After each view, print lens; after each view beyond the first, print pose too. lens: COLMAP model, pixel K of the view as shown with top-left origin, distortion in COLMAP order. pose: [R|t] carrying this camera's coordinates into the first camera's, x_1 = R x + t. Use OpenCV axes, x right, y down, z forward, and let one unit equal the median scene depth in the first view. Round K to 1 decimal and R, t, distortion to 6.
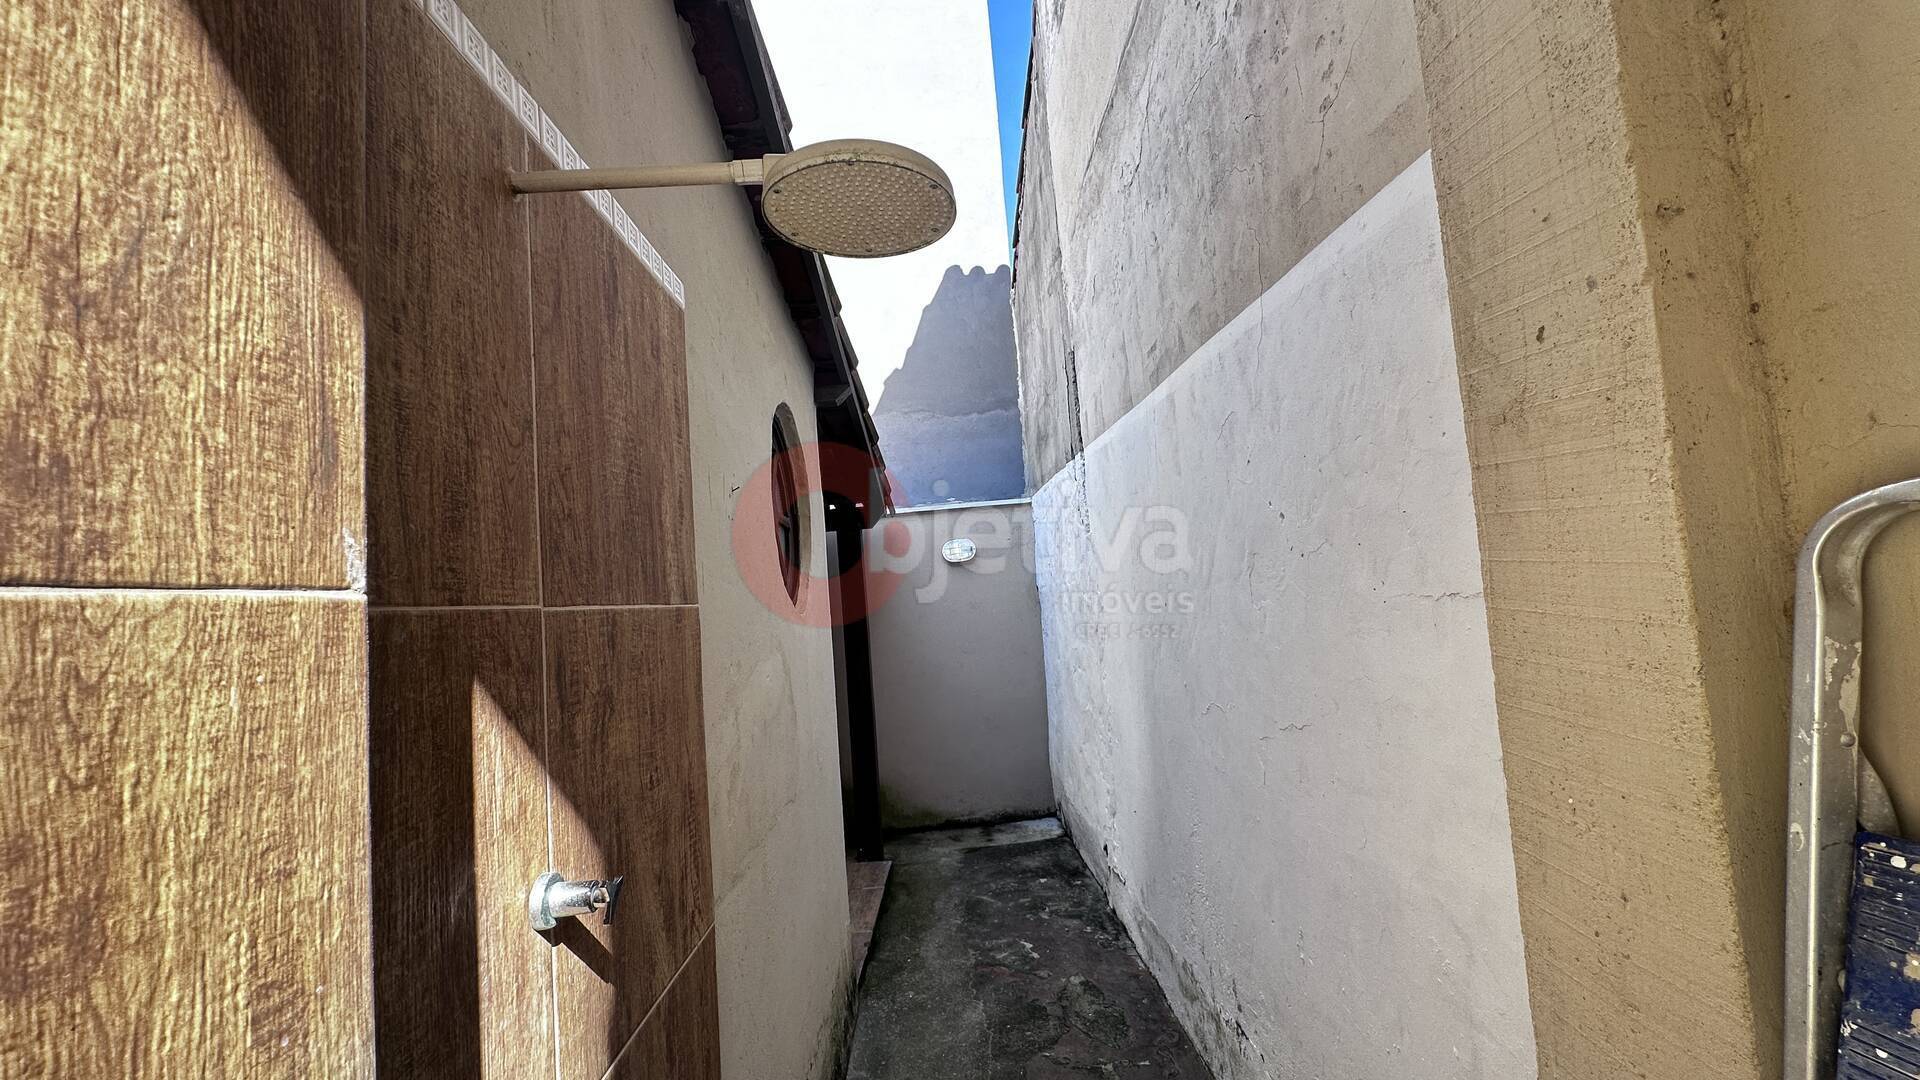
lens RADIAL K [[761.2, 0, 958.3], [0, 761.2, 537.3], [0, 0, 1]] dist [-0.003792, 0.000760]
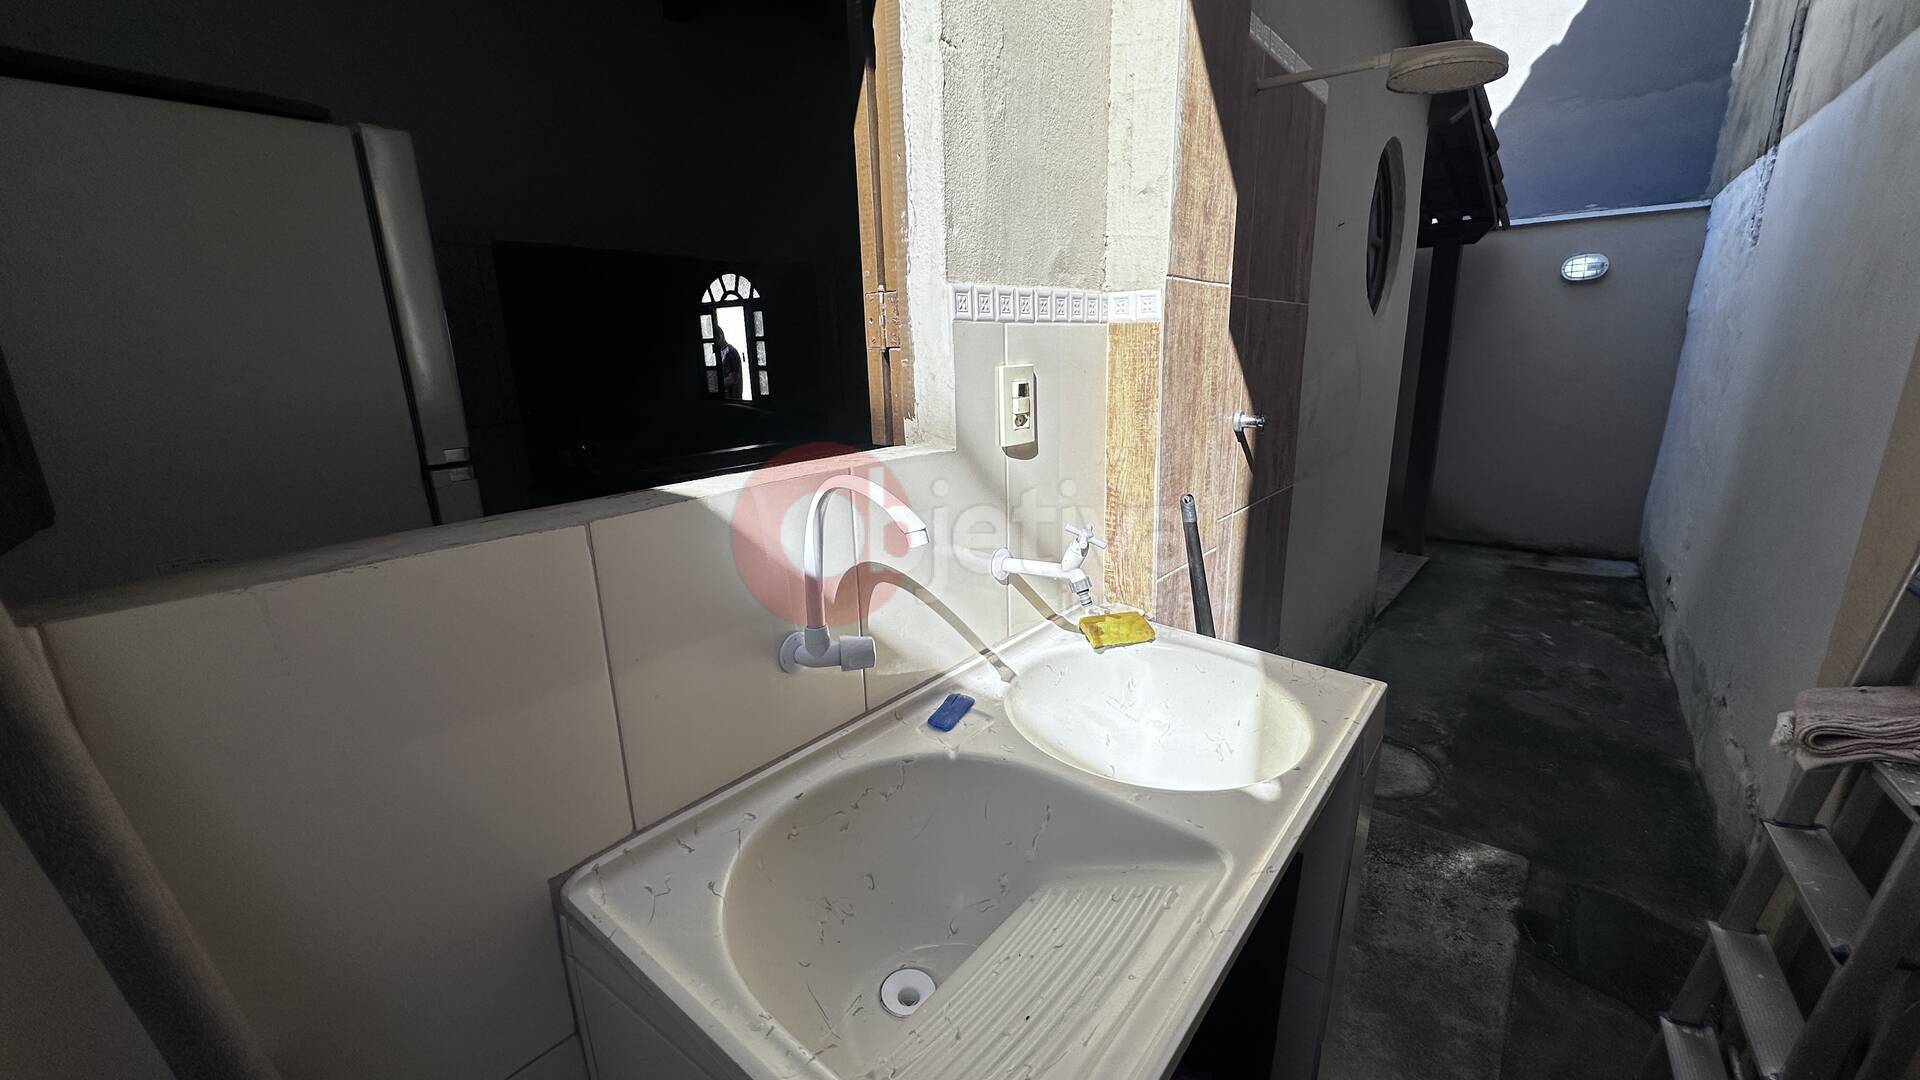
lens RADIAL K [[761.2, 0, 958.3], [0, 761.2, 537.3], [0, 0, 1]] dist [-0.003792, 0.000760]
pose [[0.761461, 0.217625, -0.610587, 0.071920], [0.012265, 0.936952, 0.349244, -0.007759], [0.648094, -0.273424, 0.710783, -0.288952]]
